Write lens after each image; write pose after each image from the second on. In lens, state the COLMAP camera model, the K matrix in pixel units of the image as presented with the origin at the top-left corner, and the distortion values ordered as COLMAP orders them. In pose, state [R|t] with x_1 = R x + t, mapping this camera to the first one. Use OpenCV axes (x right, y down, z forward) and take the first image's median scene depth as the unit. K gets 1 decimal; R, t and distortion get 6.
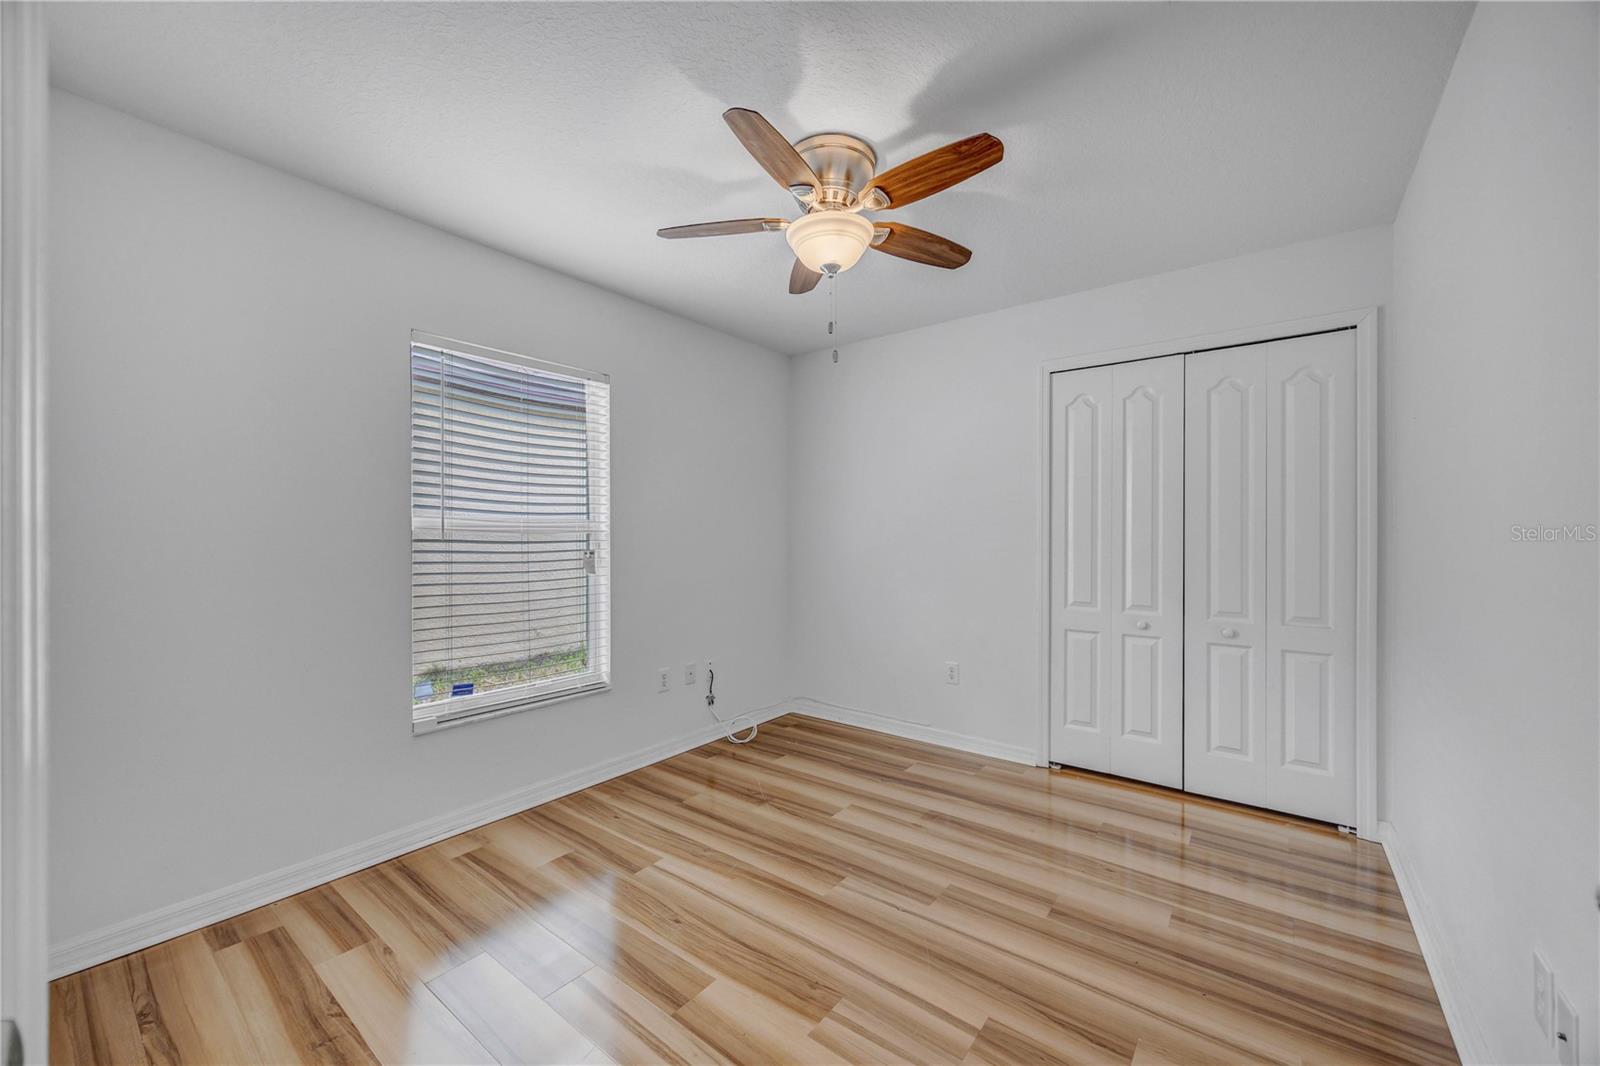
lens RADIAL K [[612.0, 0, 802.6], [0, 612.0, 532.9], [0, 0, 1]] dist [0.001155, 0.000073]
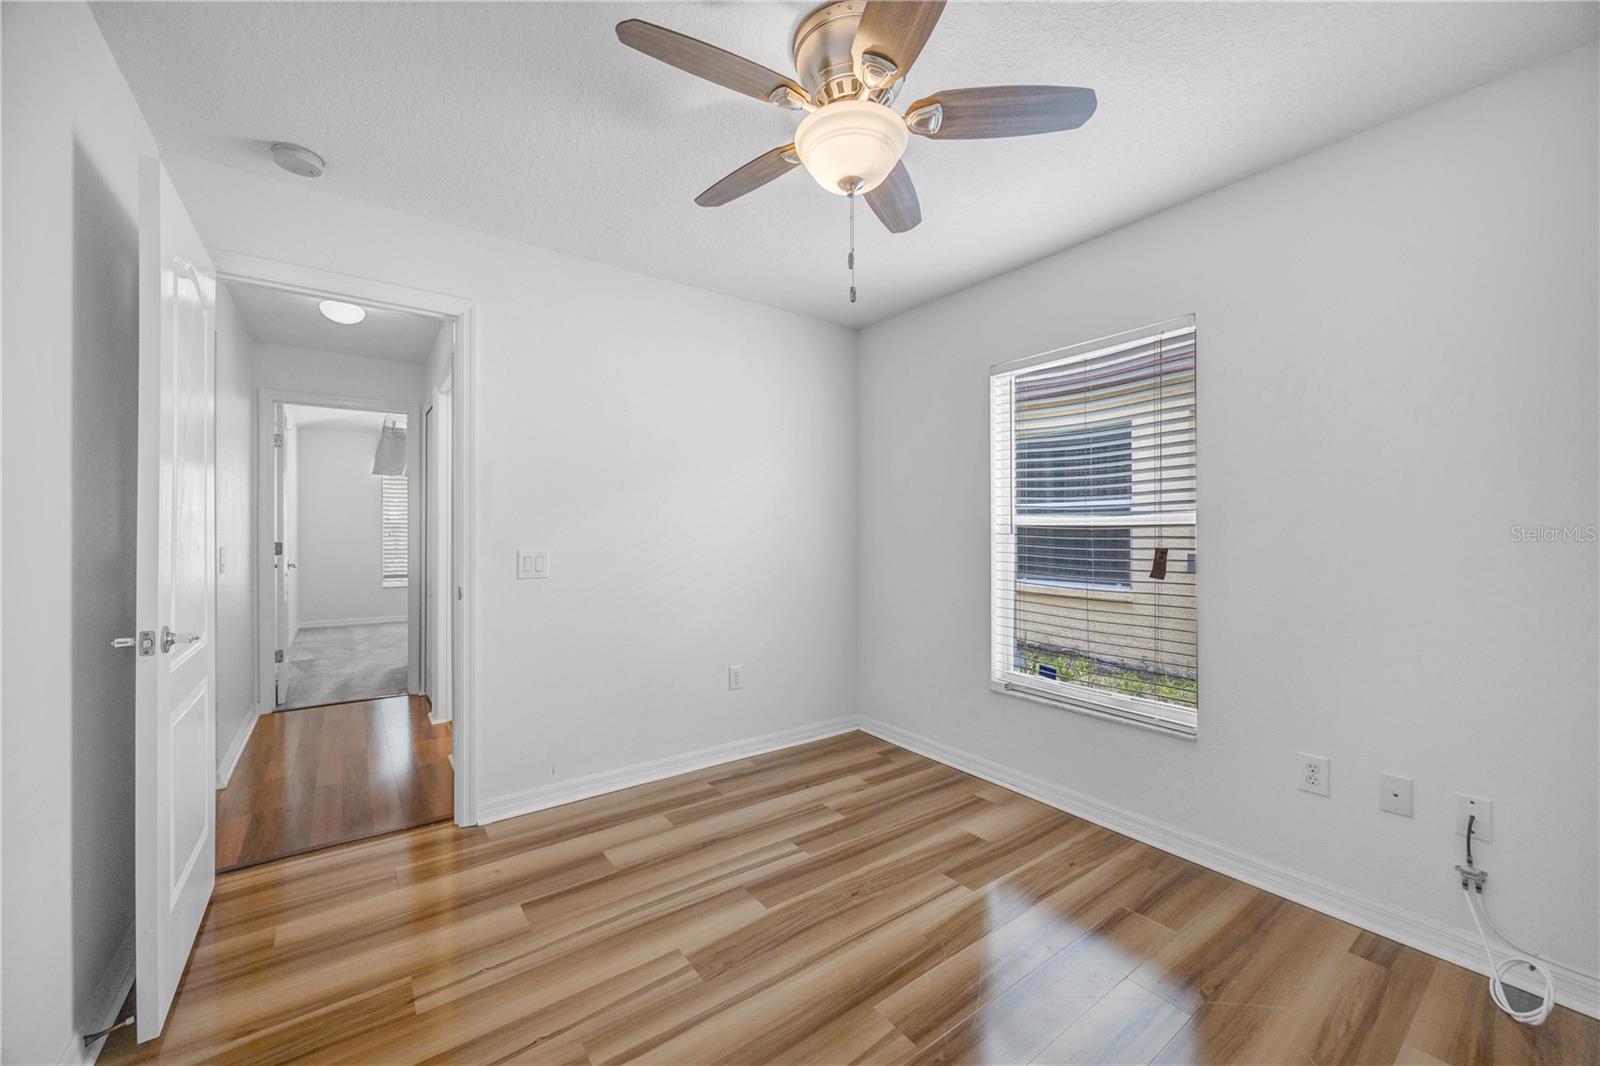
lens RADIAL K [[613.1, 0, 796.3], [0, 613.1, 528.1], [0, 0, 1]] dist [-0.000608, -0.000325]
pose [[-0.284793, -0.007055, -0.958563, 0.705768], [0.006090, 0.999939, -0.009168, 0.007848], [0.958570, -0.008449, -0.284733, 1.010243]]
